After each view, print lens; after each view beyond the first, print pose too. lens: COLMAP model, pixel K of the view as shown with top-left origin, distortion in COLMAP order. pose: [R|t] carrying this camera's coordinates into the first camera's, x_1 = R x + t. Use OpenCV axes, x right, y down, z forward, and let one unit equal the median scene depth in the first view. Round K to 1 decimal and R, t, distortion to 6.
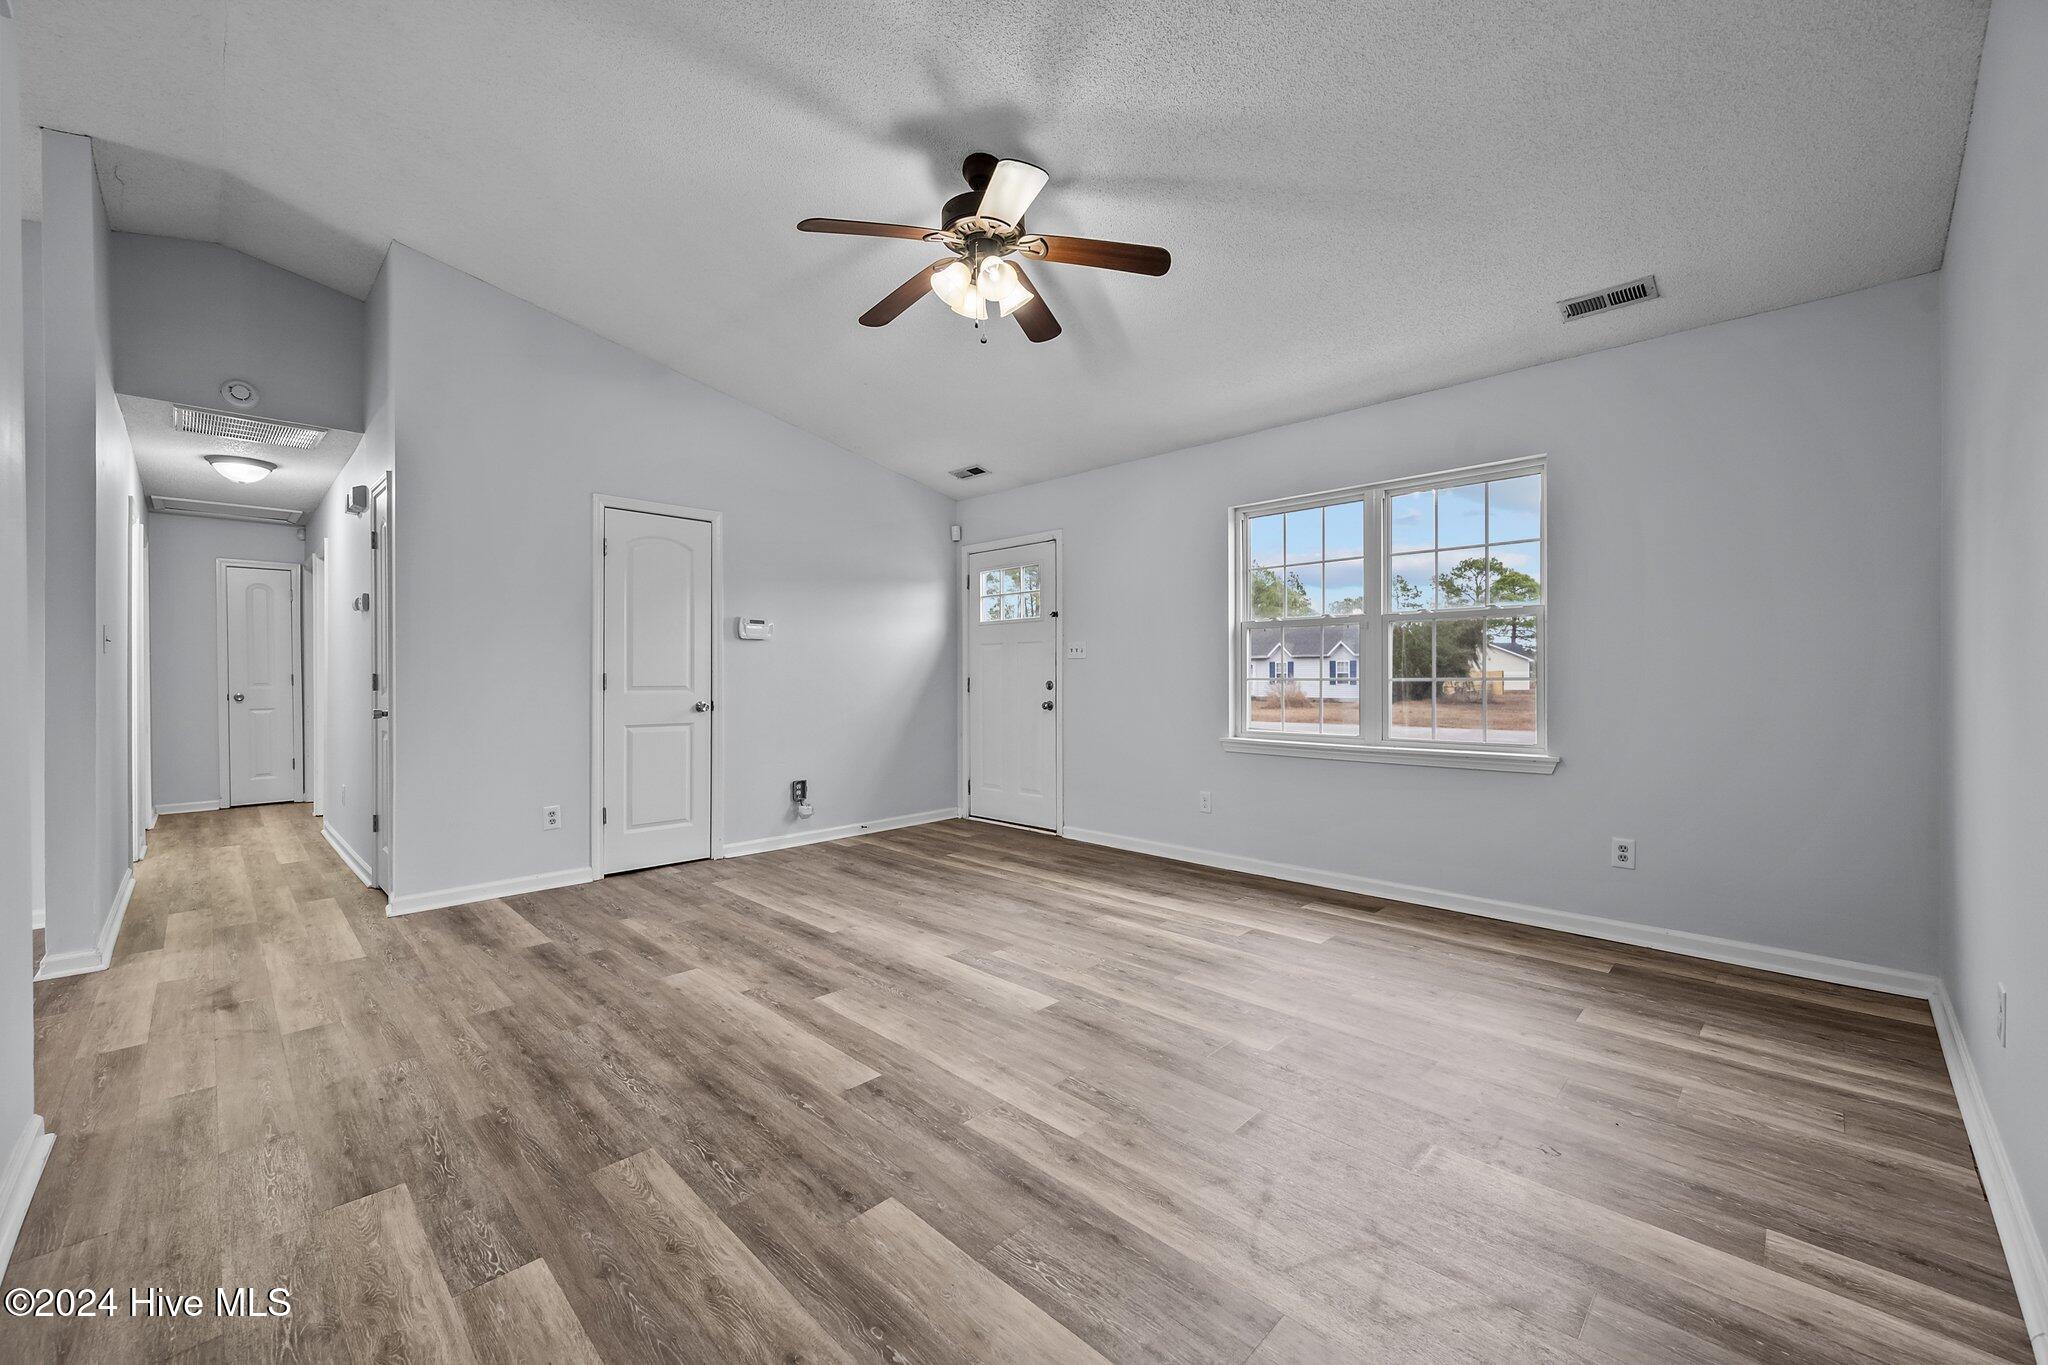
lens RADIAL K [[809.4, 0, 1030.8], [0, 809.4, 679.1], [0, 0, 1]] dist [-0.000501, 0.000267]
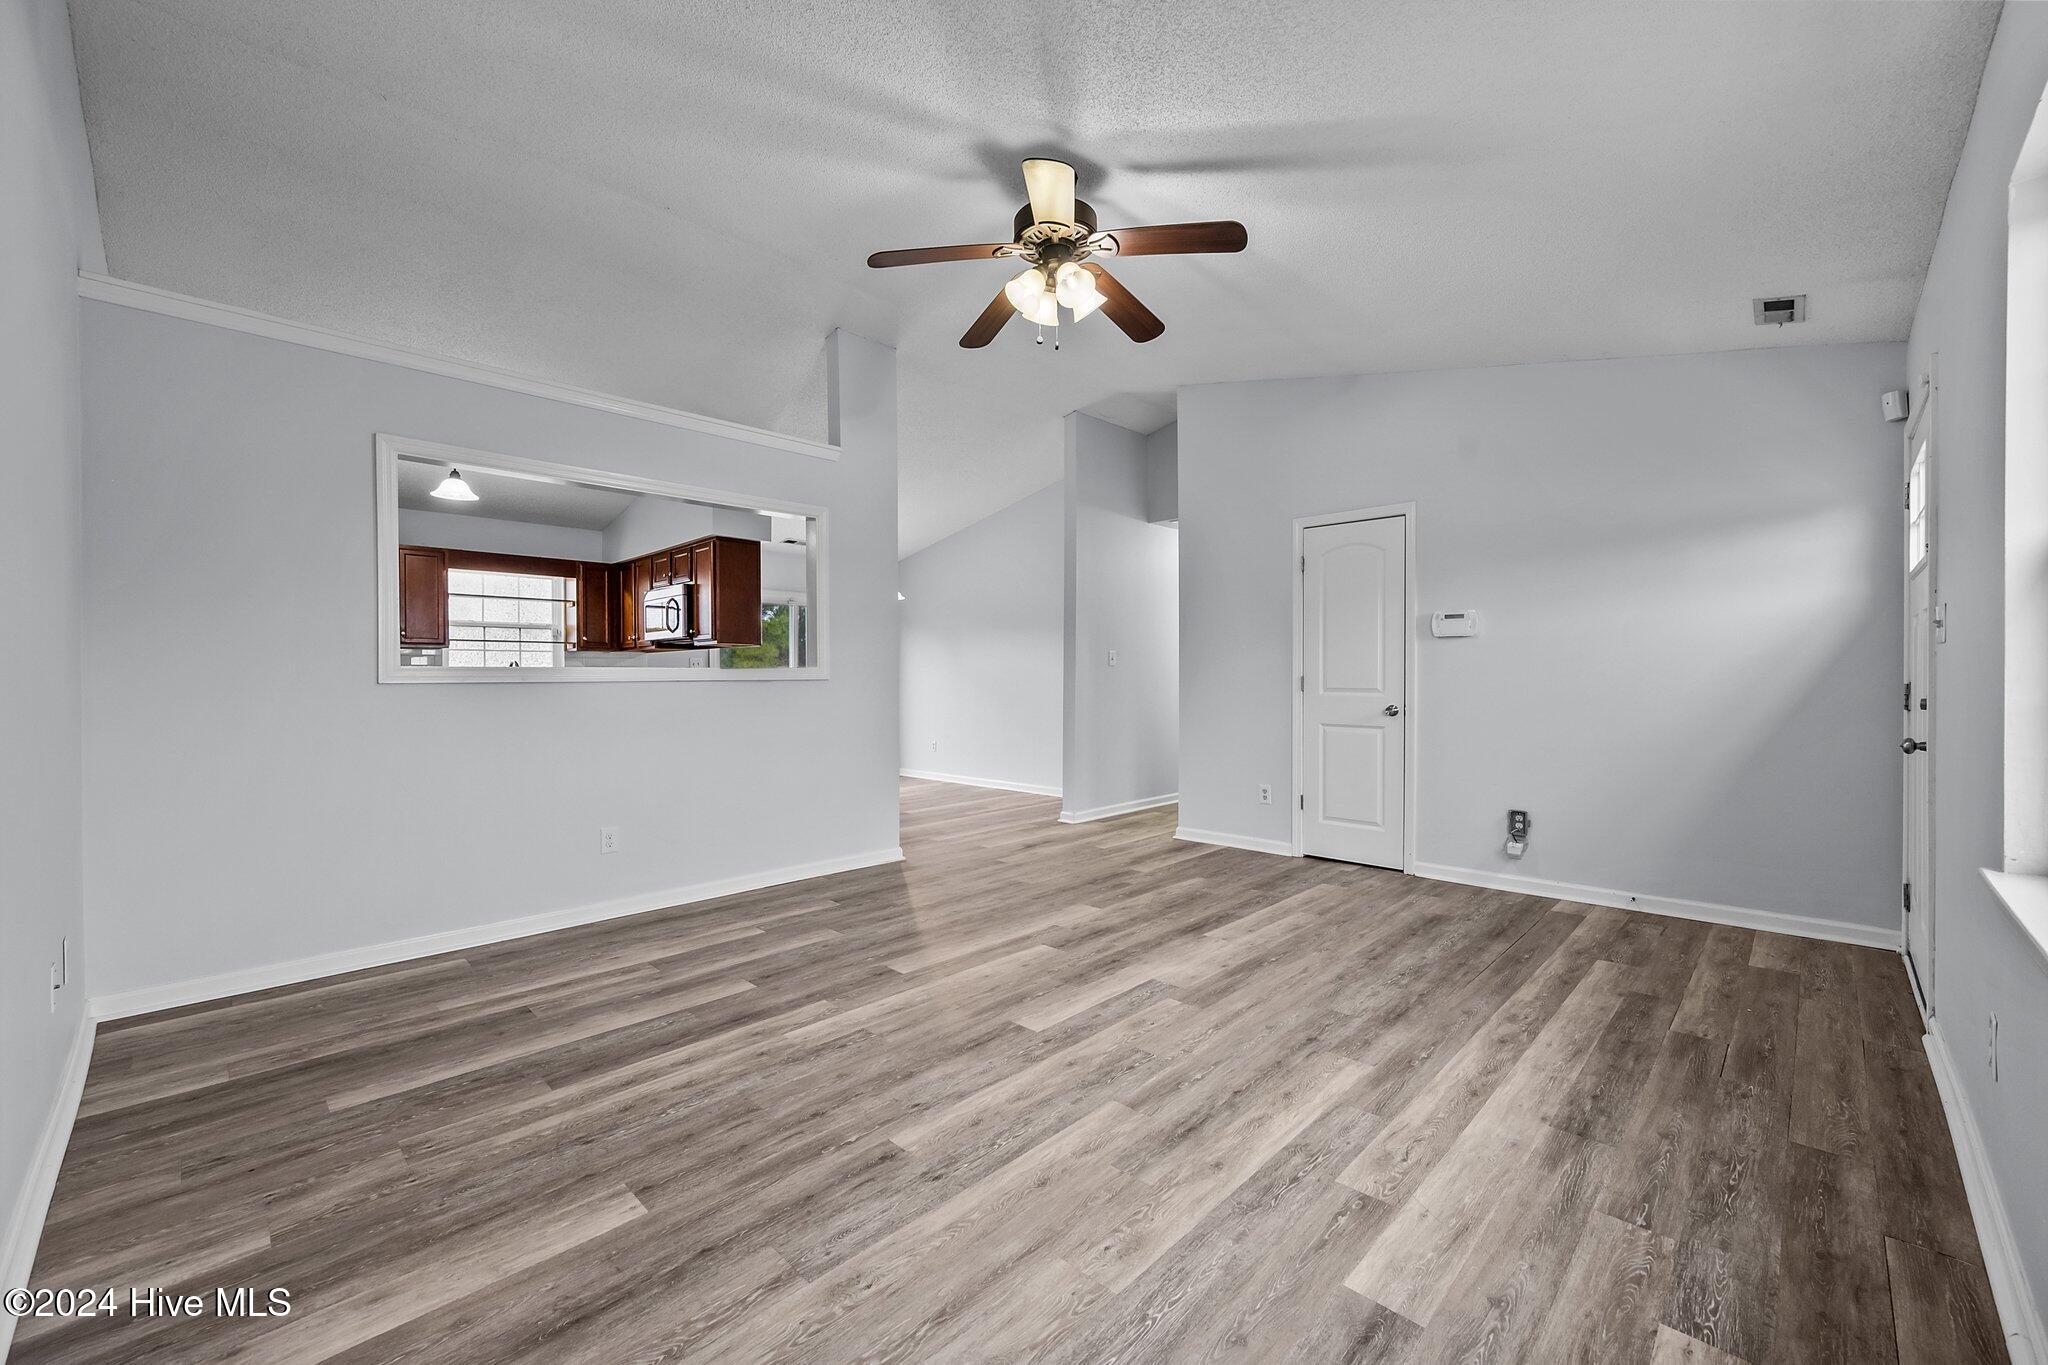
lens RADIAL K [[809.4, 0, 1025.1], [0, 809.4, 674.3], [0, 0, 1]] dist [-0.000501, 0.000267]
pose [[-0.002779, 0.001617, -0.999995, 0.926181], [-0.000706, 0.999998, 0.001619, -0.016798], [0.999996, 0.000711, -0.002778, 0.941734]]
